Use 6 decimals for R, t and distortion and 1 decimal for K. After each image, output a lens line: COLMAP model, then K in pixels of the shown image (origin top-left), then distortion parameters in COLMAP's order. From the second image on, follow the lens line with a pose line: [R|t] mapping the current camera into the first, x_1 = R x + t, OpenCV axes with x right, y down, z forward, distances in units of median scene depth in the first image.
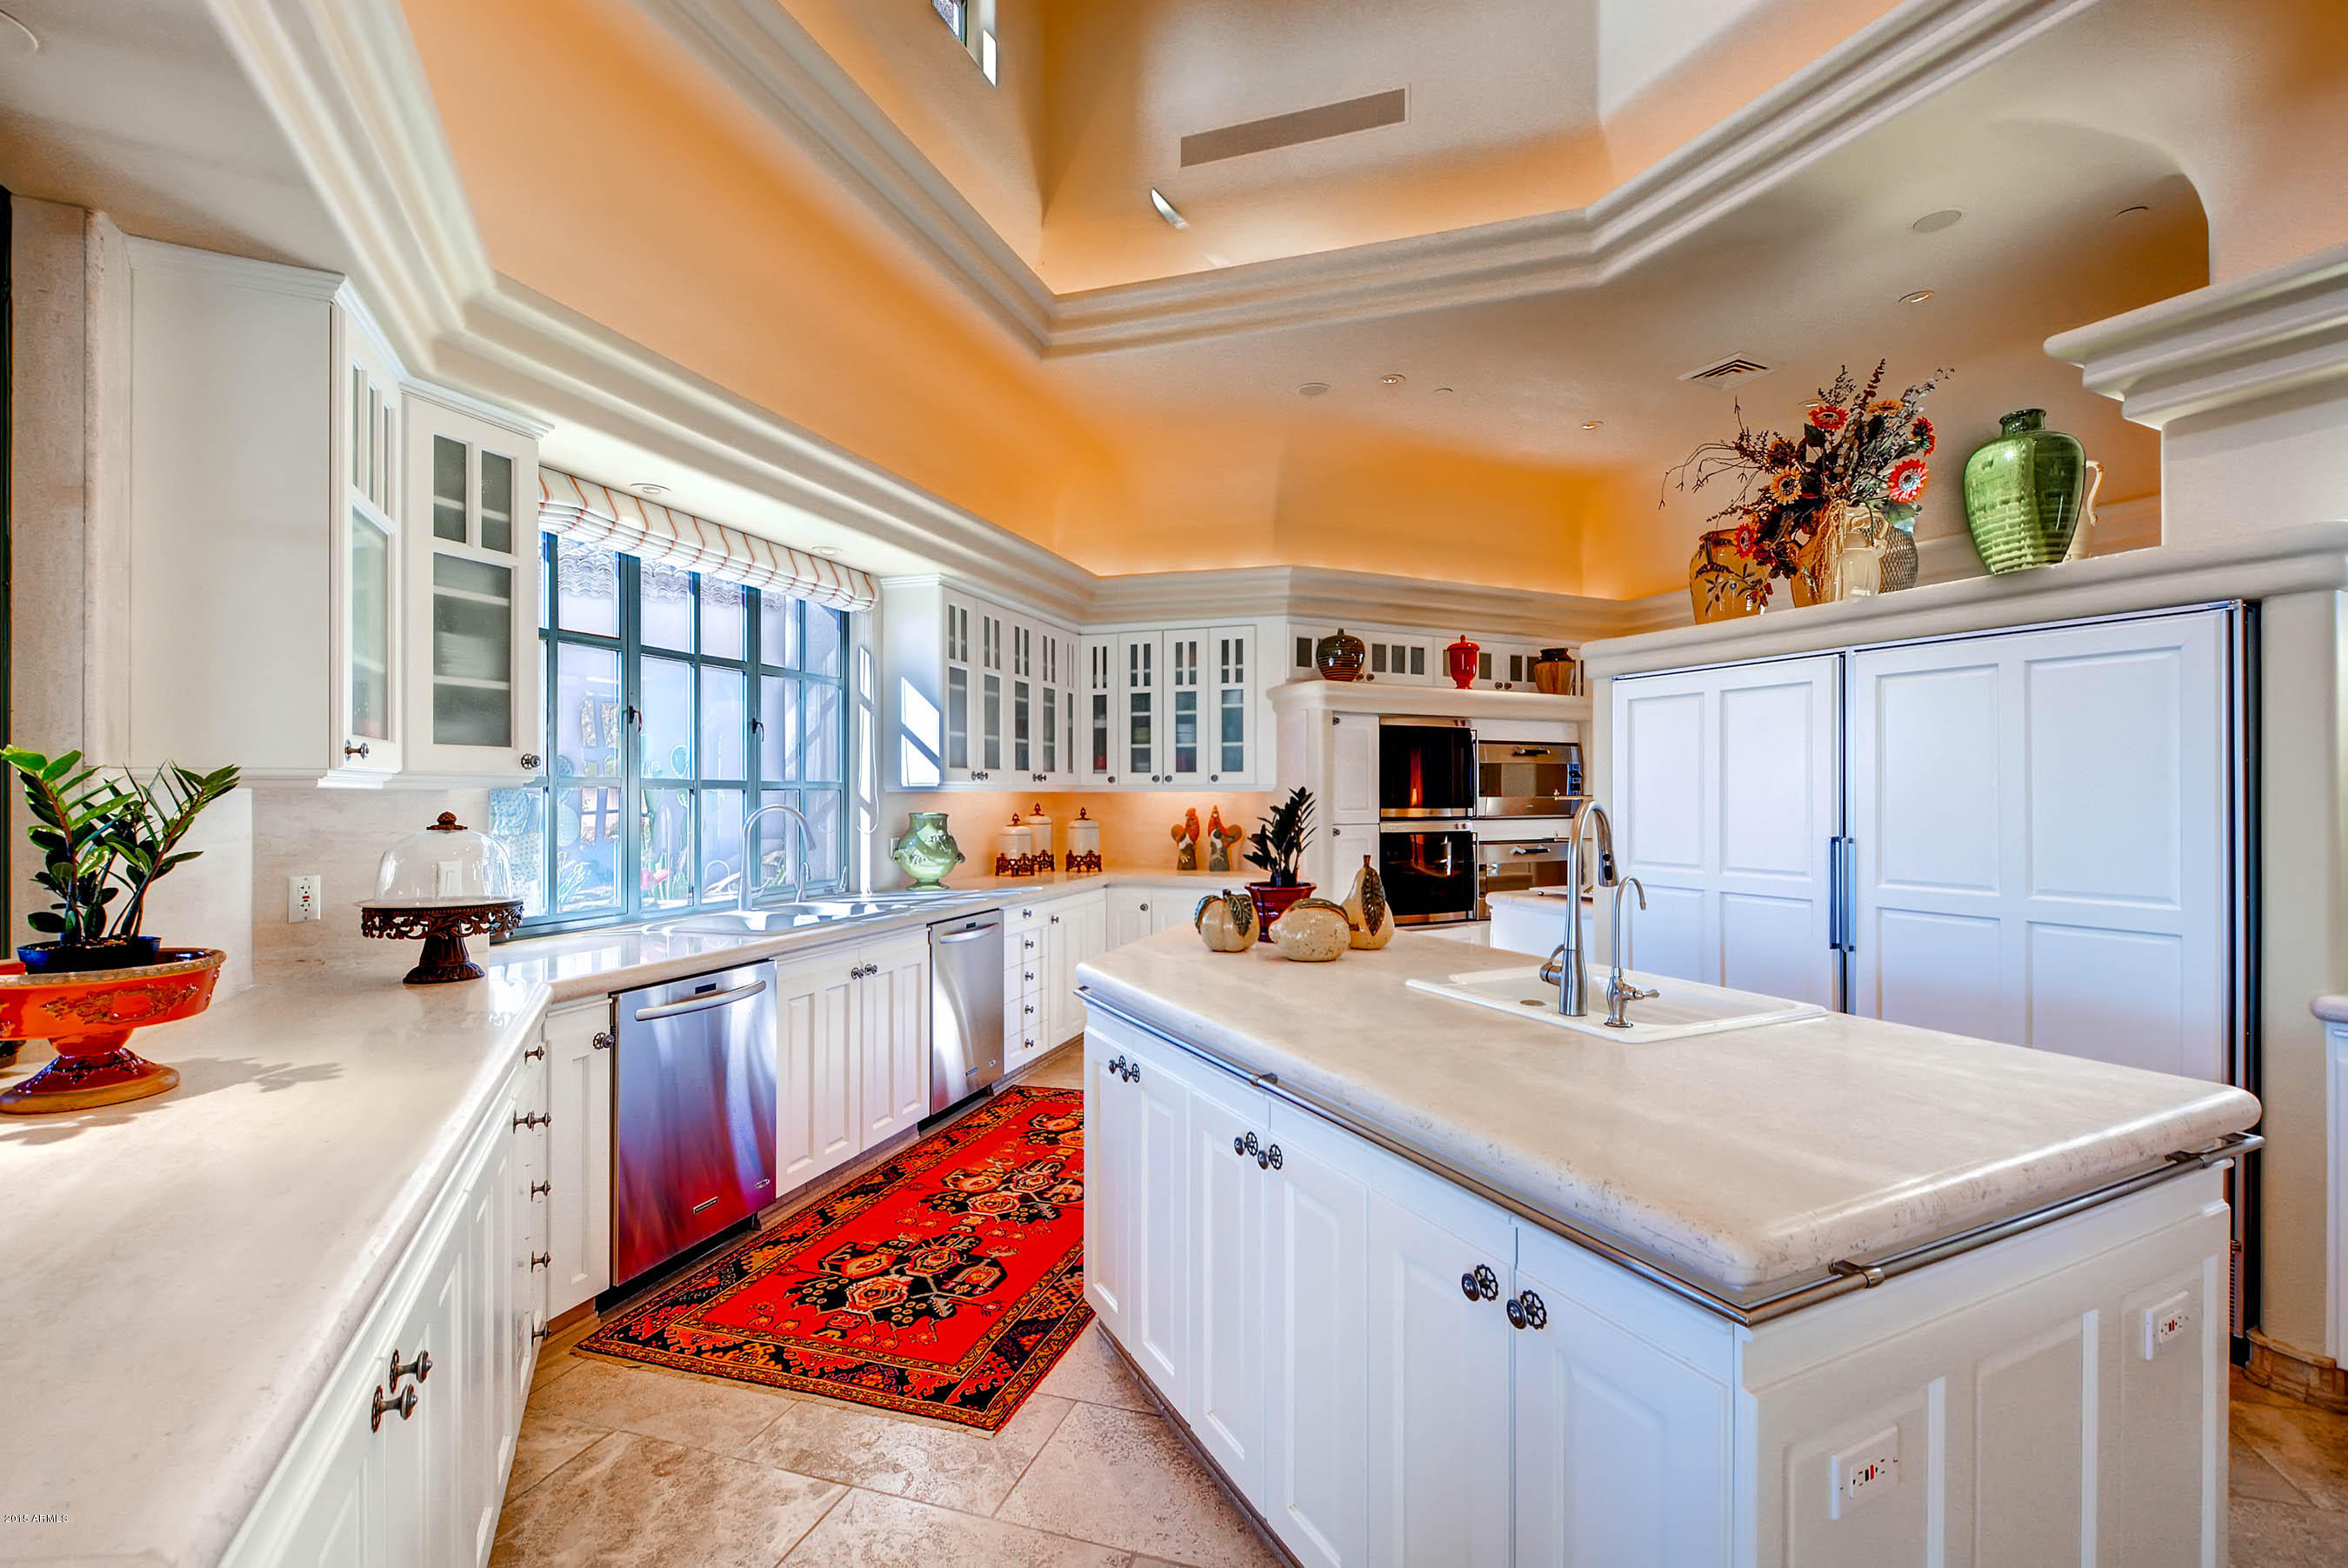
lens RADIAL K [[1034.8, 0, 1184.3], [0, 1034.8, 787.8], [0, 0, 1]] dist [0.001961, -0.004327]
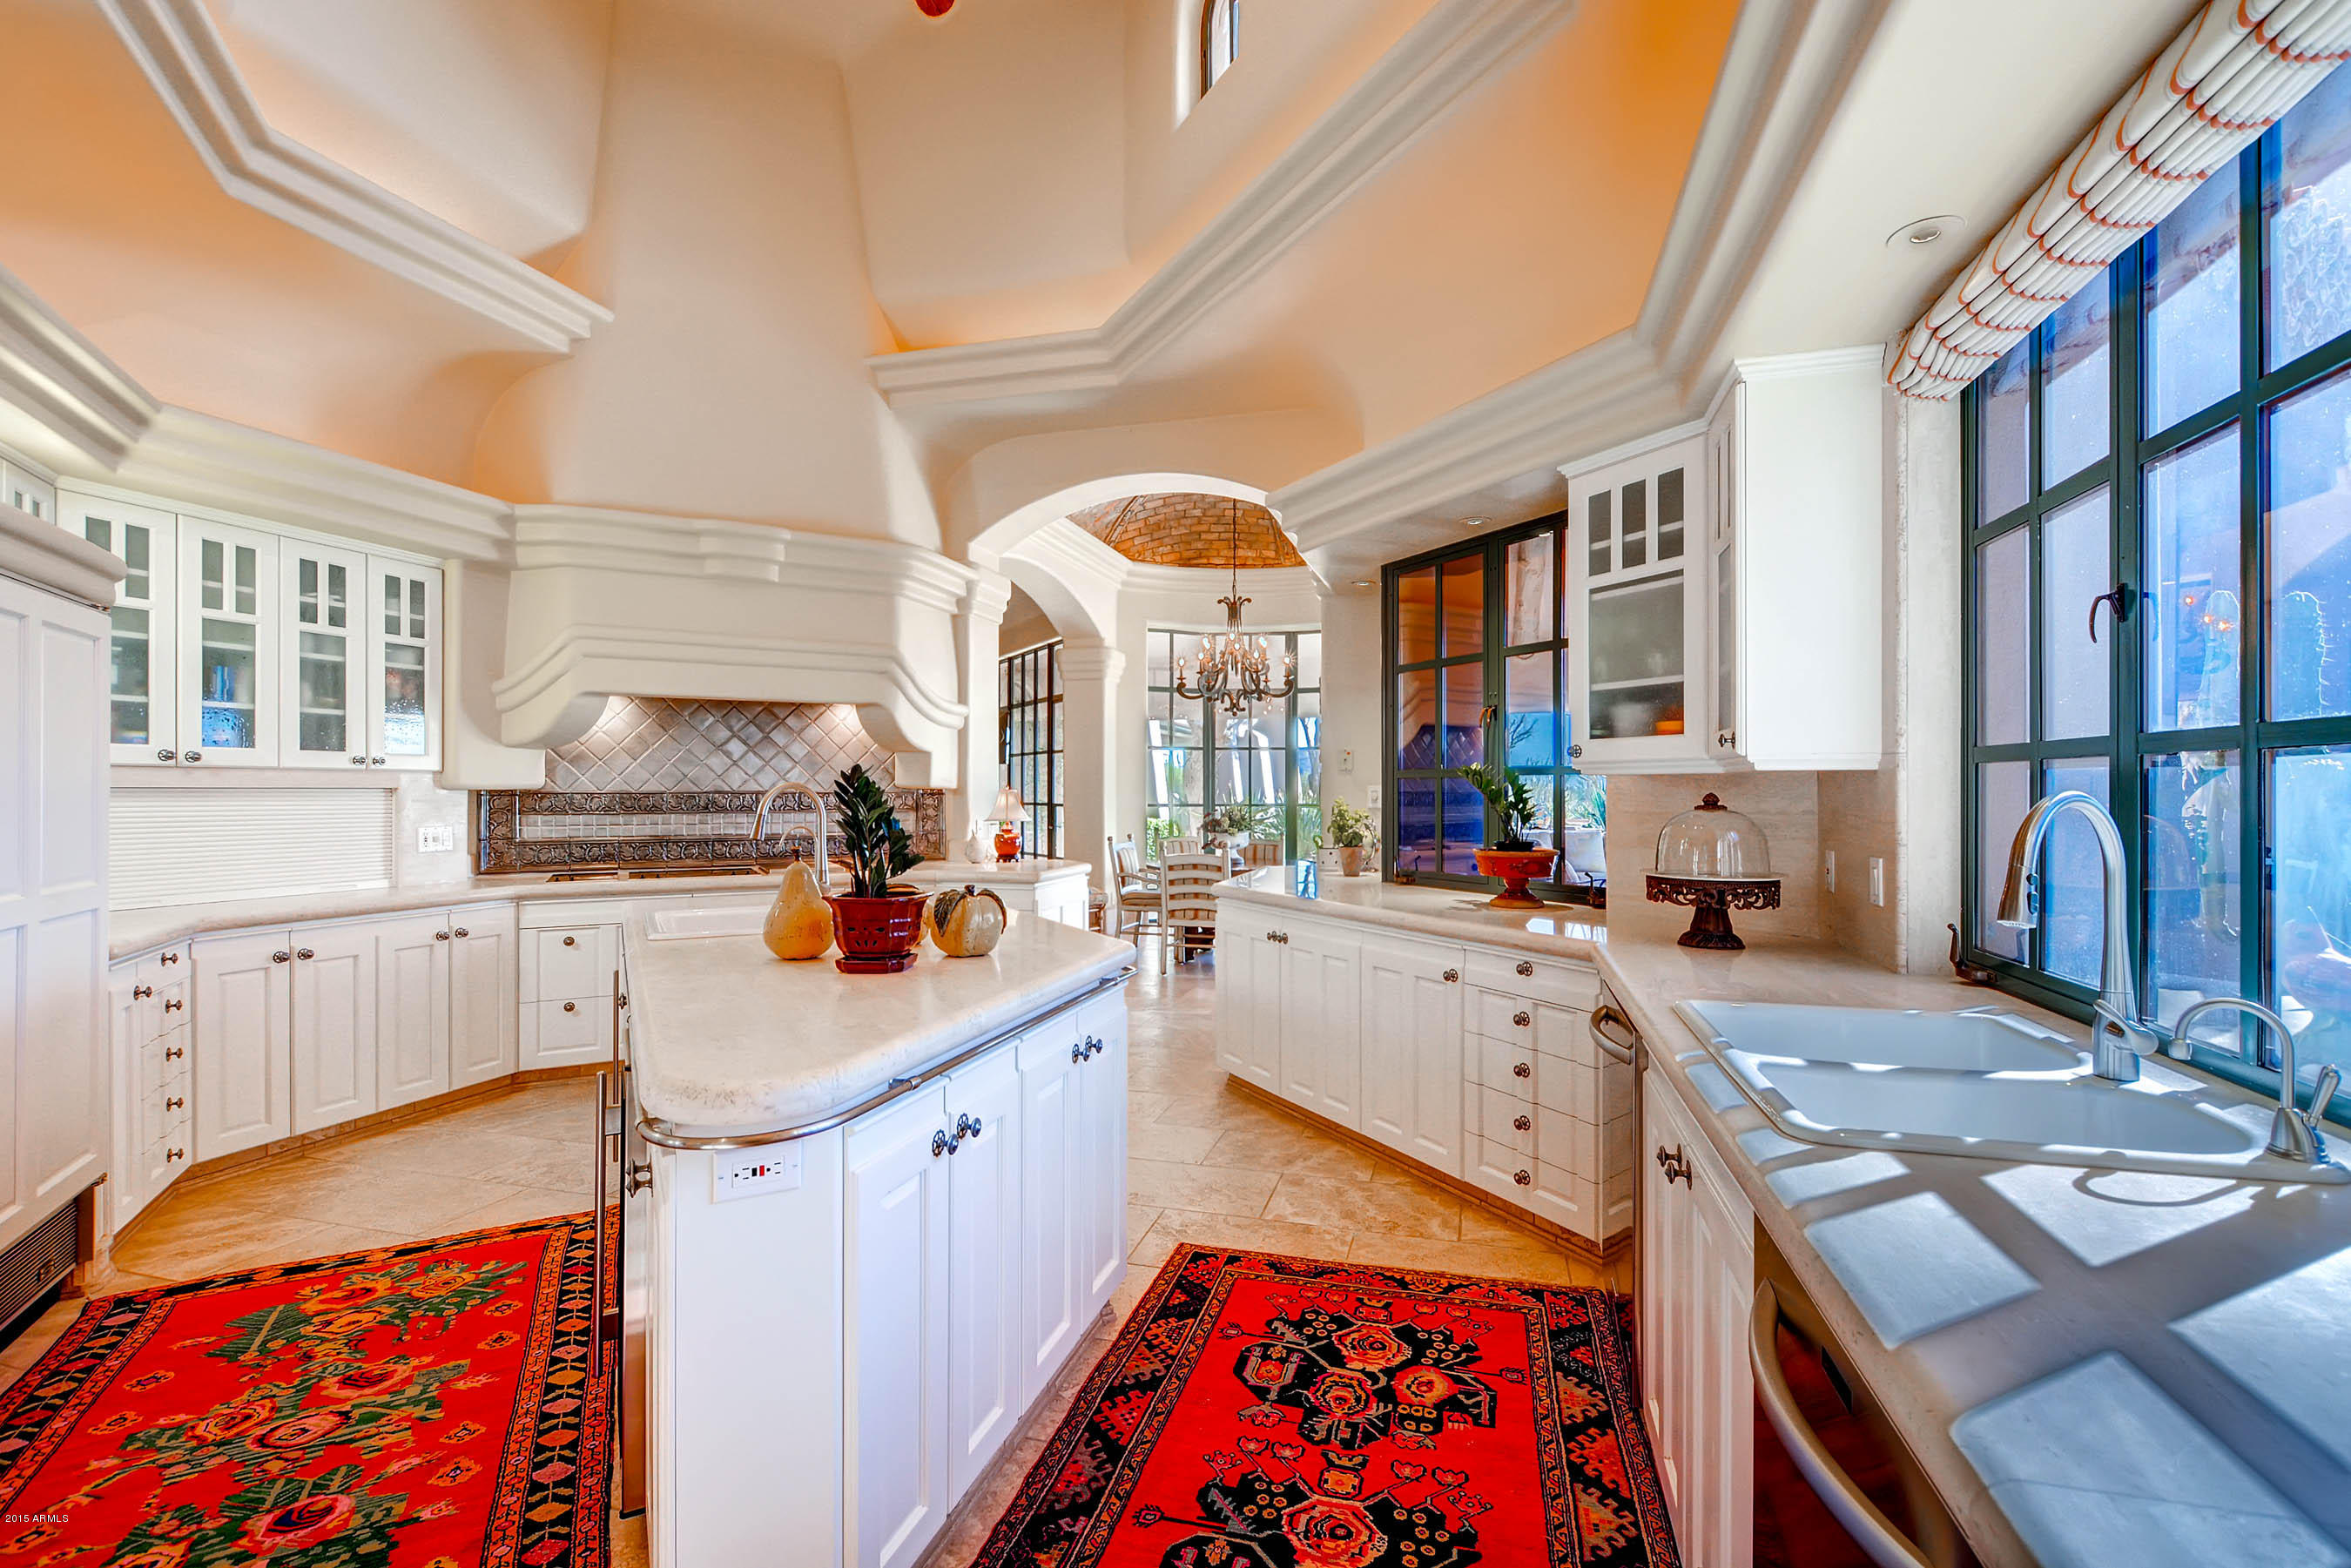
lens RADIAL K [[1036.0, 0, 1192.2], [0, 1036.0, 790.8], [0, 0, 1]] dist [0.001961, -0.004327]
pose [[-0.998925, 0.000272, -0.046364, -0.061550], [0.000586, 0.999977, -0.006750, 0.014573], [0.046361, -0.006770, -0.998902, 1.096218]]
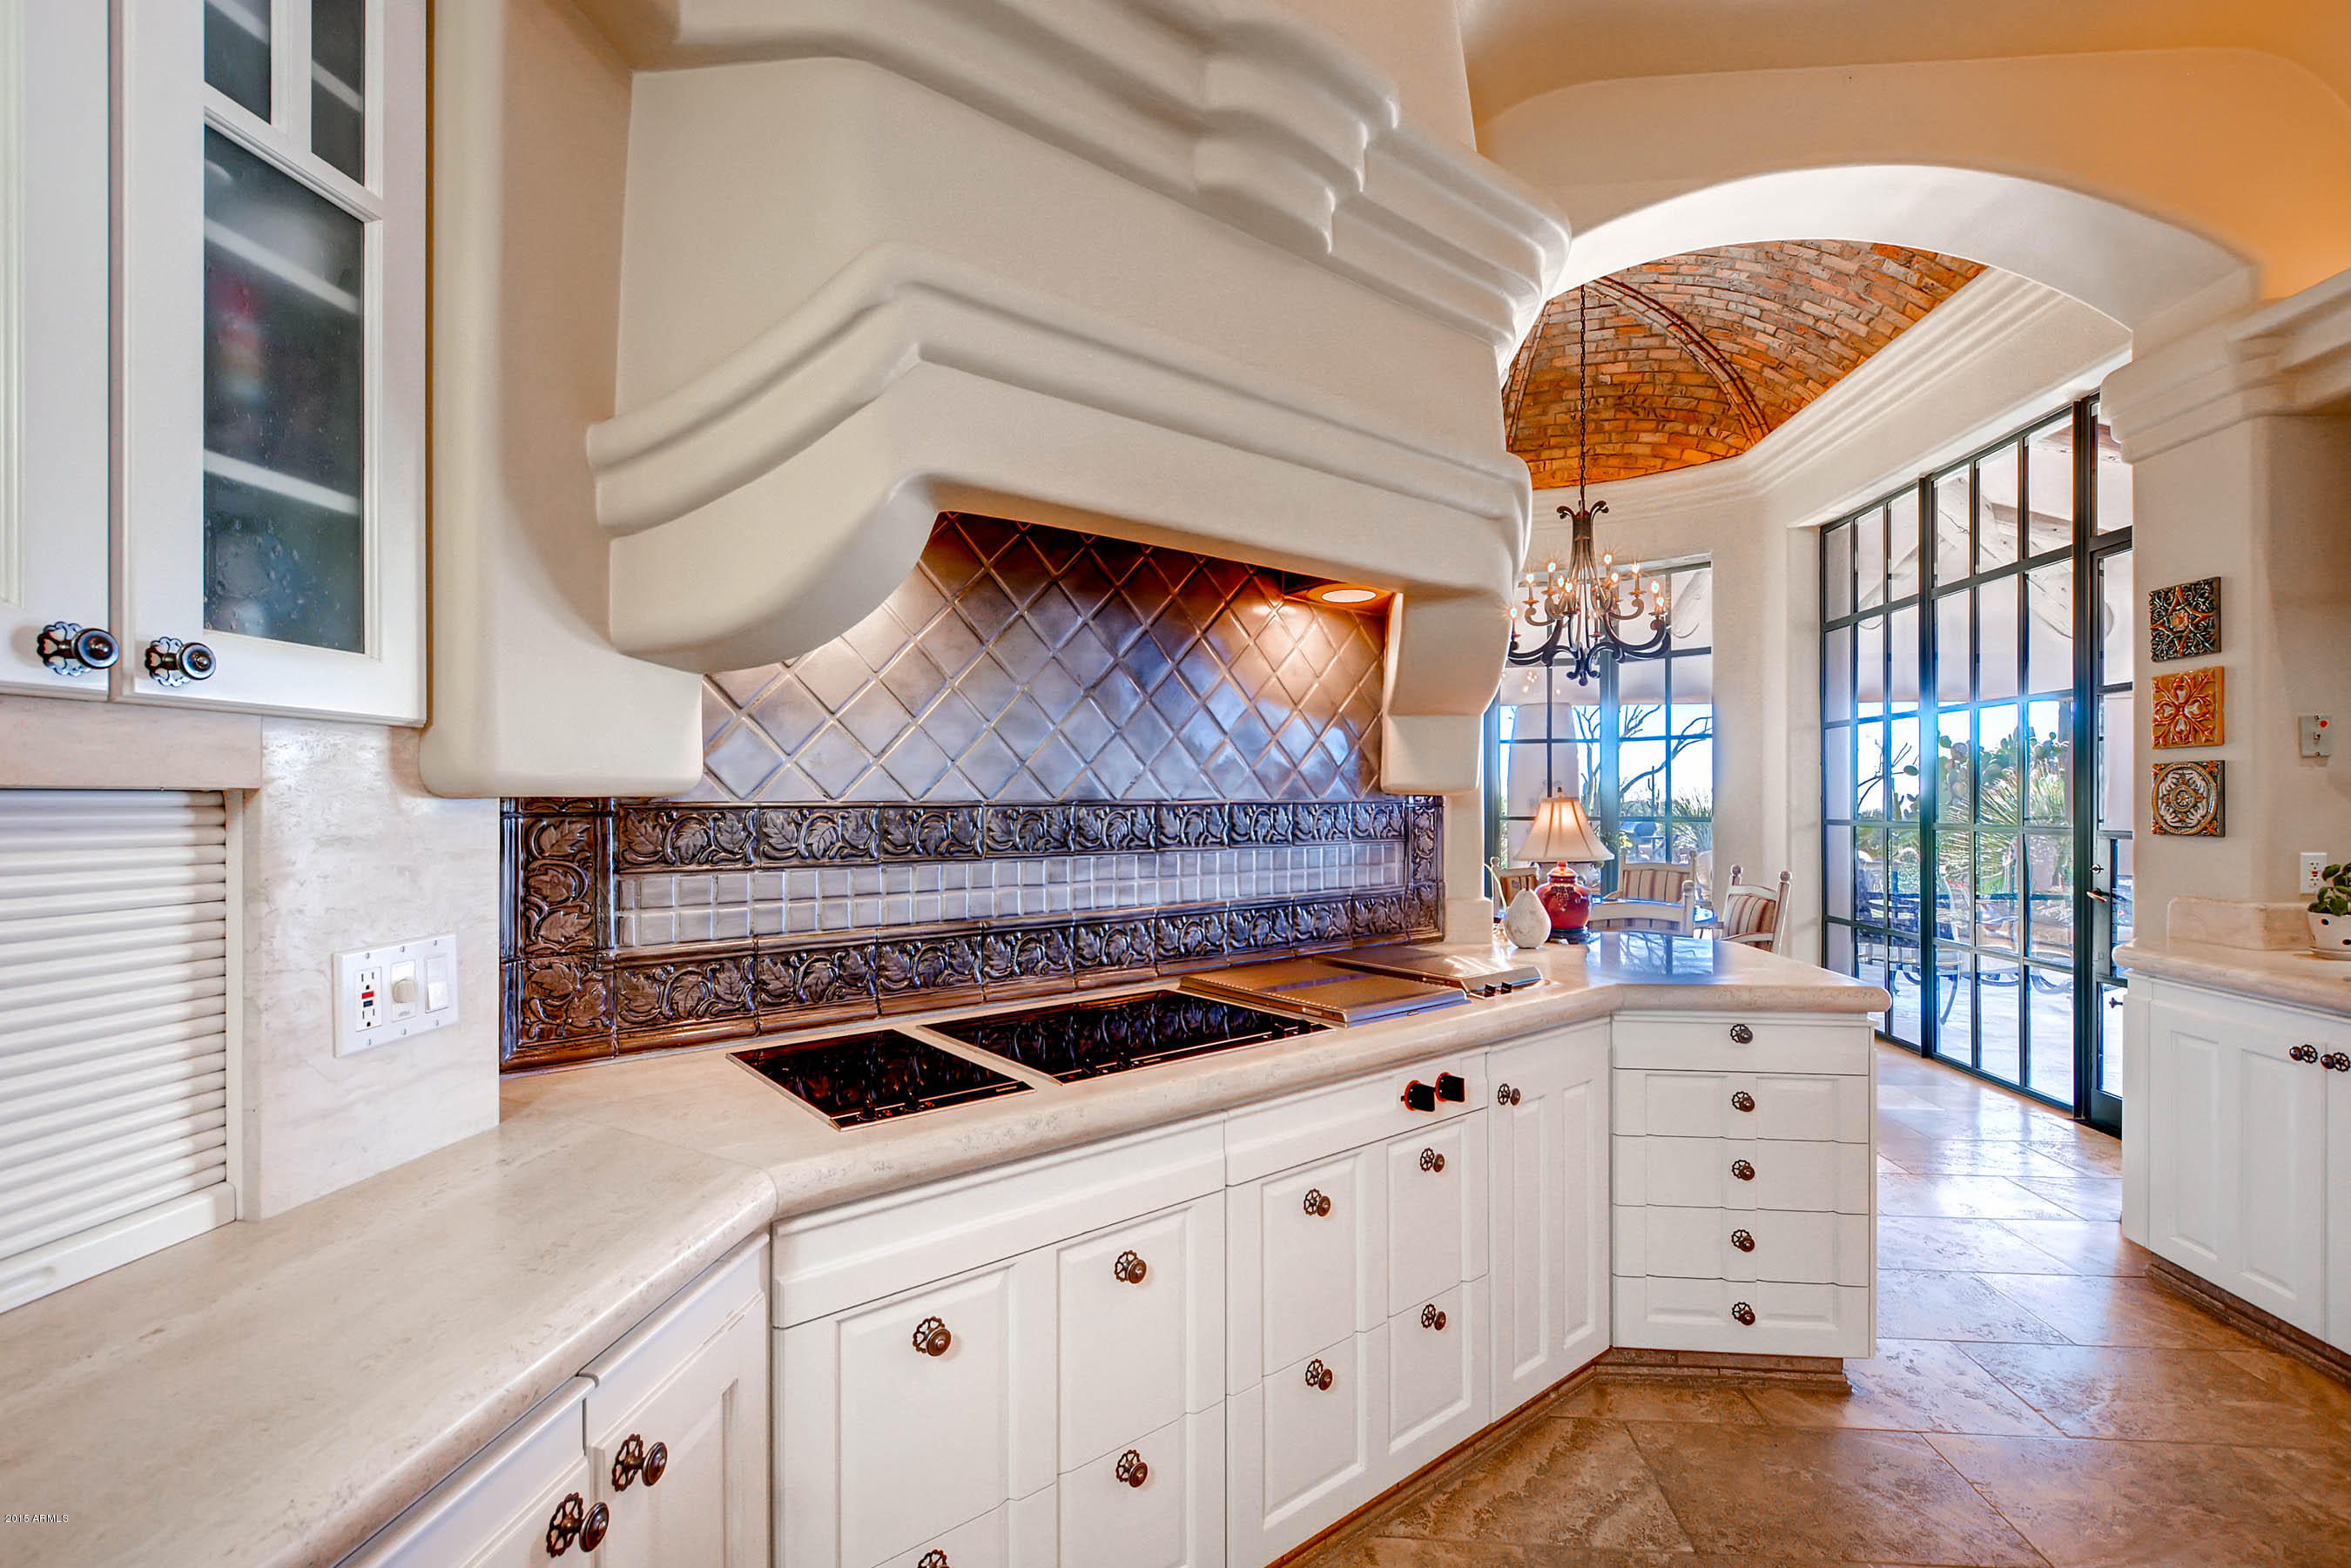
lens RADIAL K [[1036.0, 0, 1182.3], [0, 1036.0, 801.5], [0, 0, 1]] dist [0.001961, -0.004327]
pose [[-0.974810, 0.004391, -0.222992, 0.477002], [0.005579, 0.999973, -0.004699, 0.009790], [0.222966, -0.005825, -0.974809, 0.374661]]
